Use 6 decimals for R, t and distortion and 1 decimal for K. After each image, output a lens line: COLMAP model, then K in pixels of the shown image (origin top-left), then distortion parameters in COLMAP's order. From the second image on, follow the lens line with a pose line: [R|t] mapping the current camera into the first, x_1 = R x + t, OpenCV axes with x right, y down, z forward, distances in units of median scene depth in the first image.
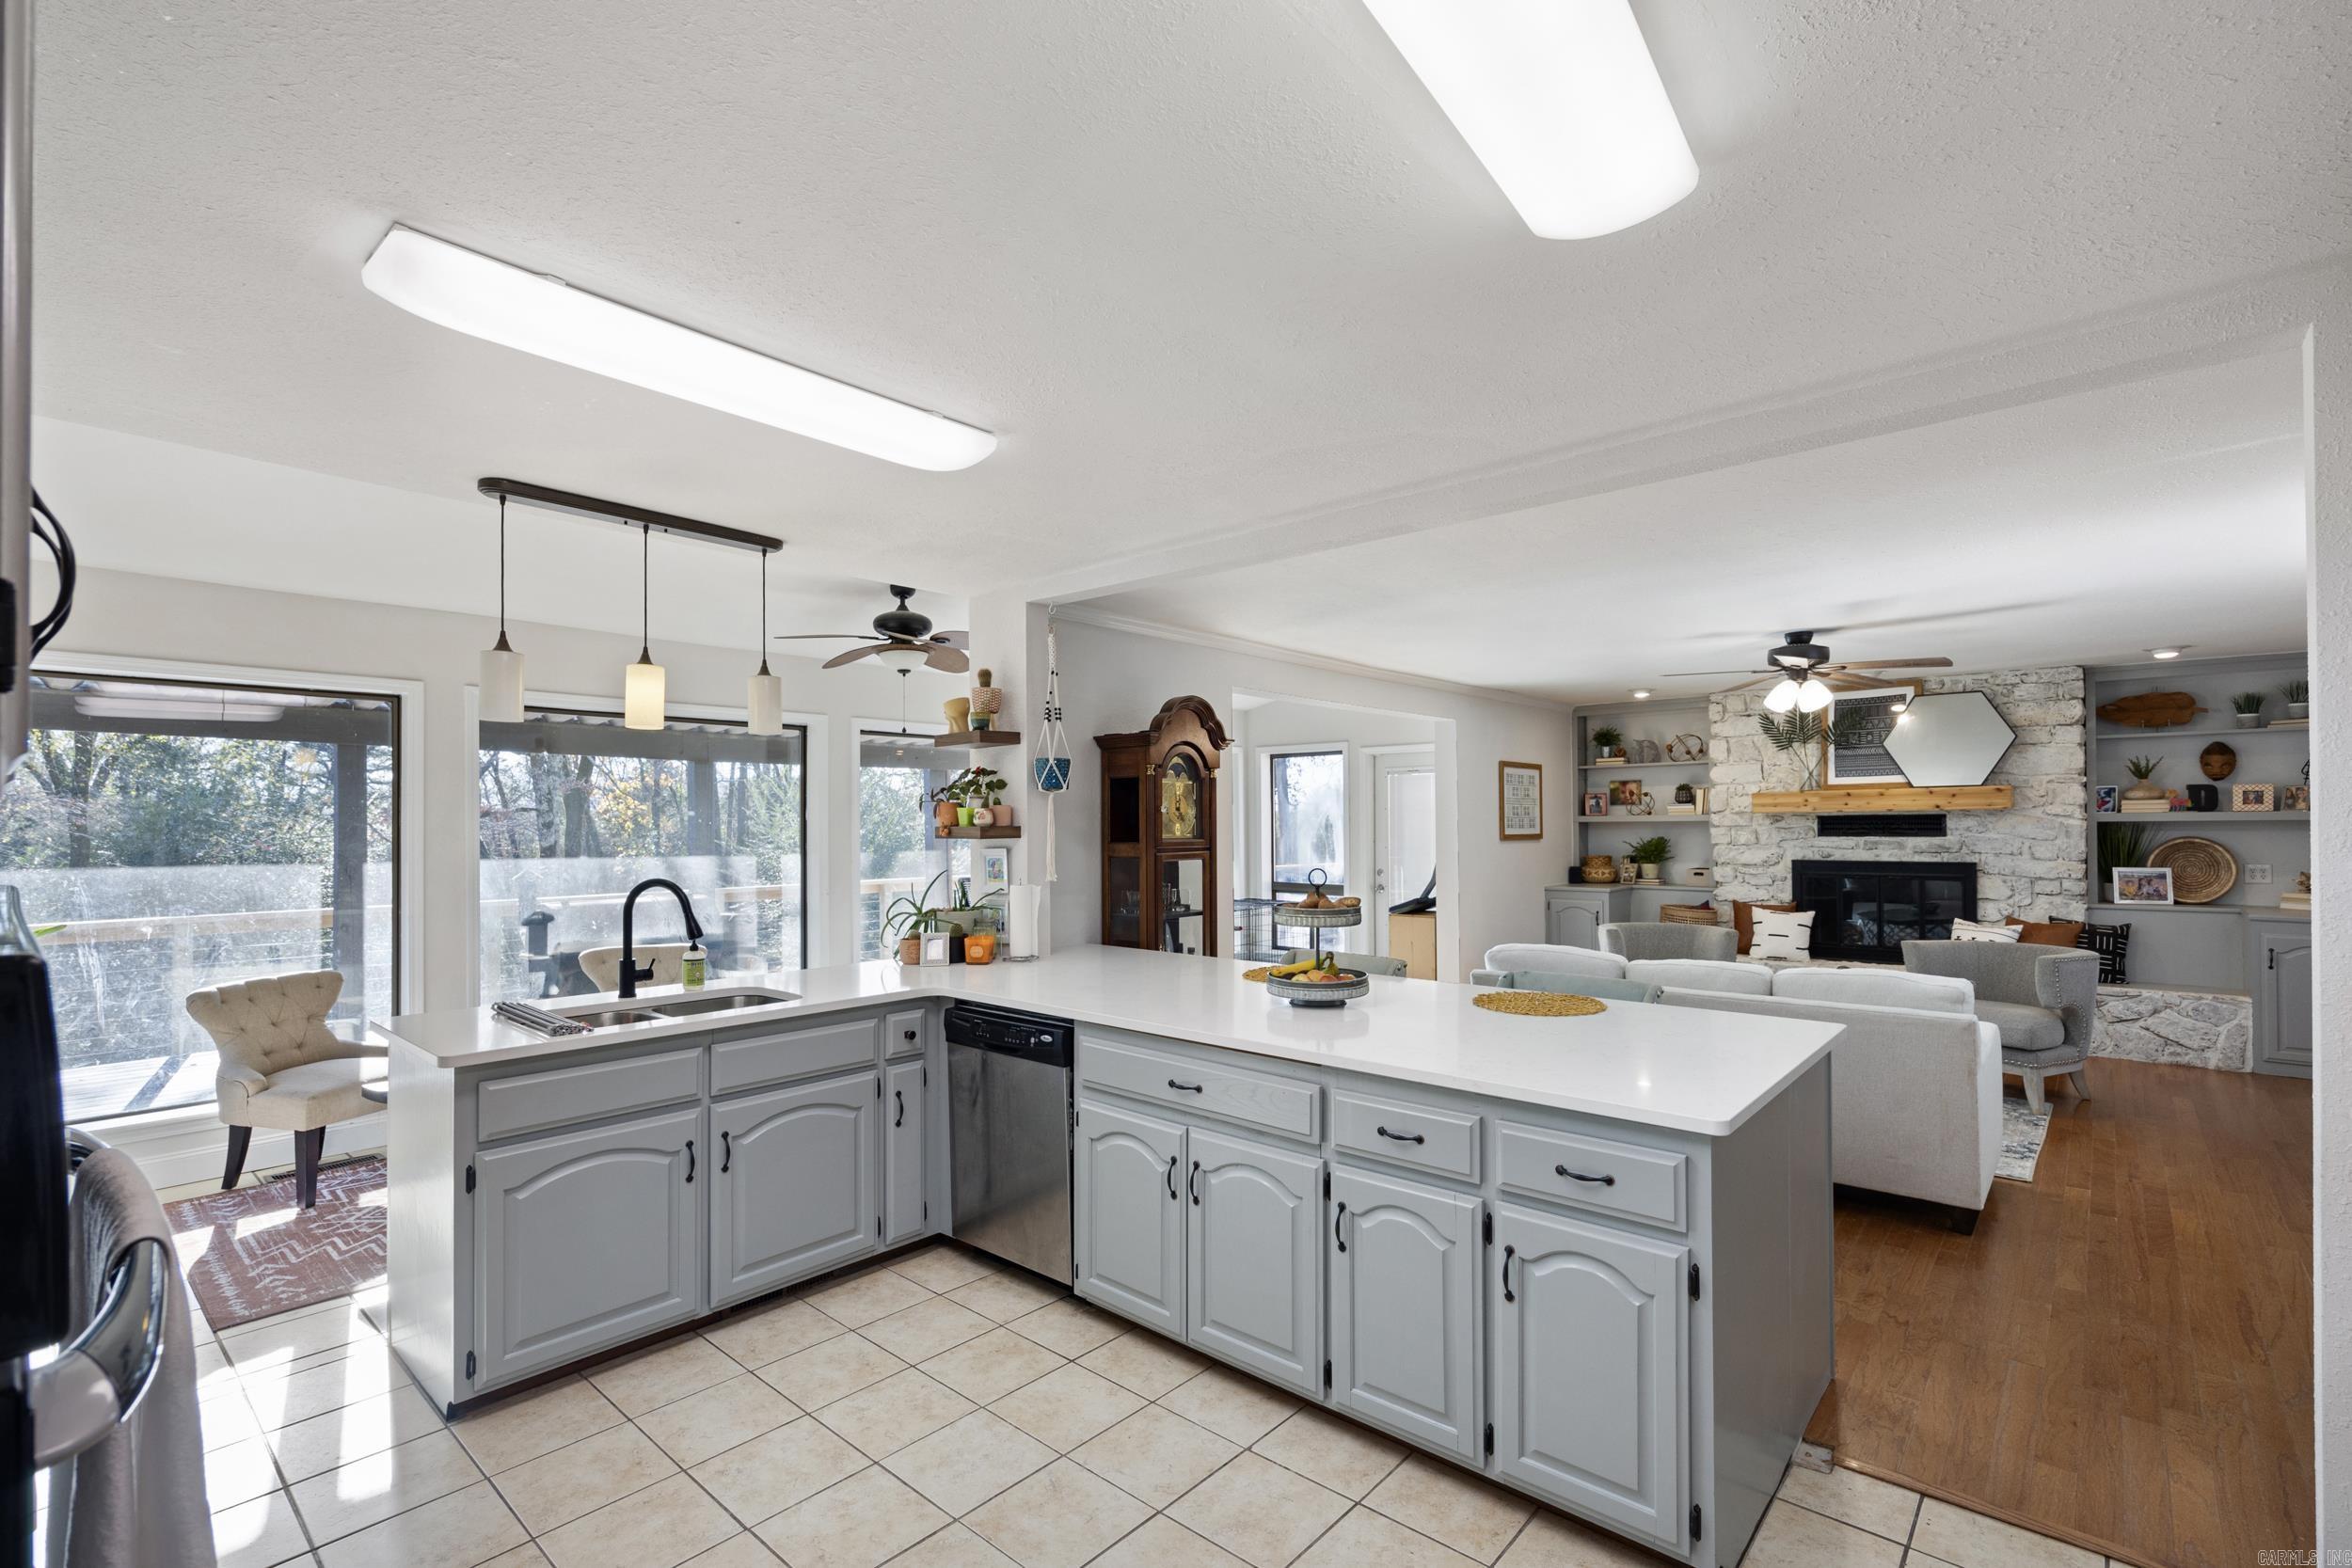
lens RADIAL K [[1055.7, 0, 1136.7], [0, 1055.7, 782.3], [0, 0, 1]] dist [-0.002109, -0.000235]
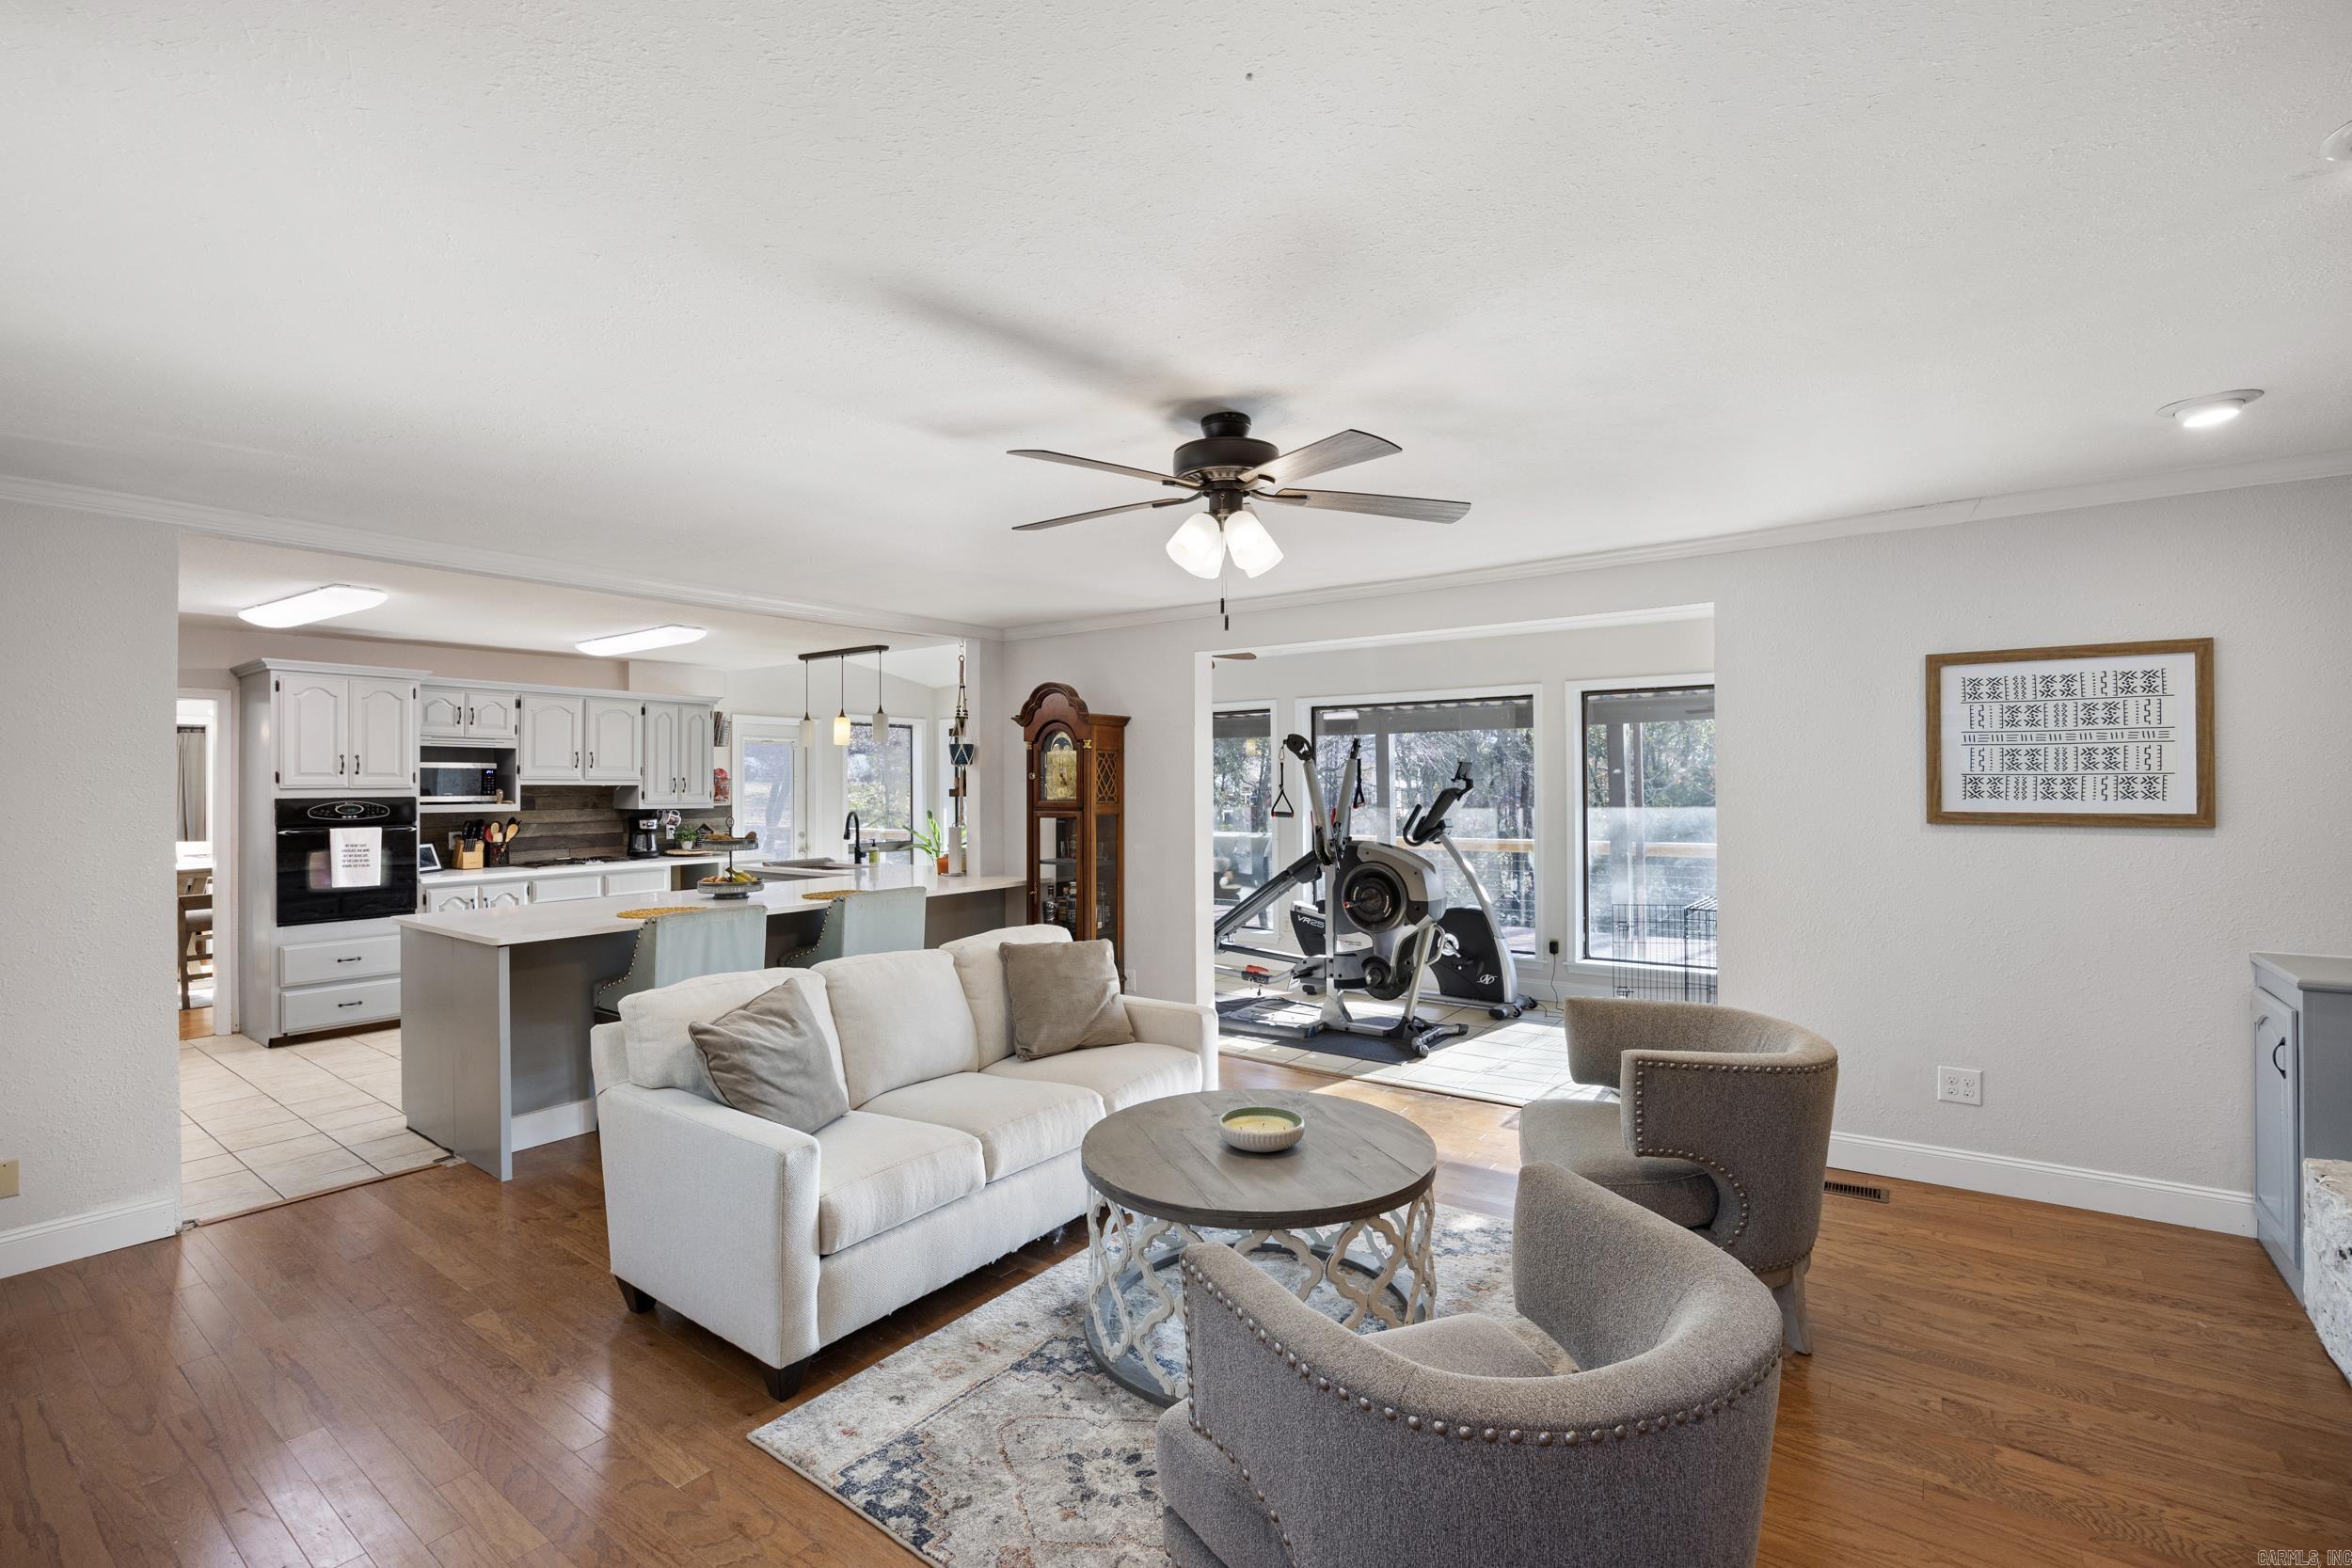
lens RADIAL K [[1055.7, 0, 1136.7], [0, 1055.7, 782.3], [0, 0, 1]] dist [-0.002109, -0.000235]
pose [[0.086277, -0.002343, -0.996268, 1.810174], [0.040212, 0.999191, 0.001132, 0.050142], [0.995459, -0.040159, 0.086301, 1.401098]]
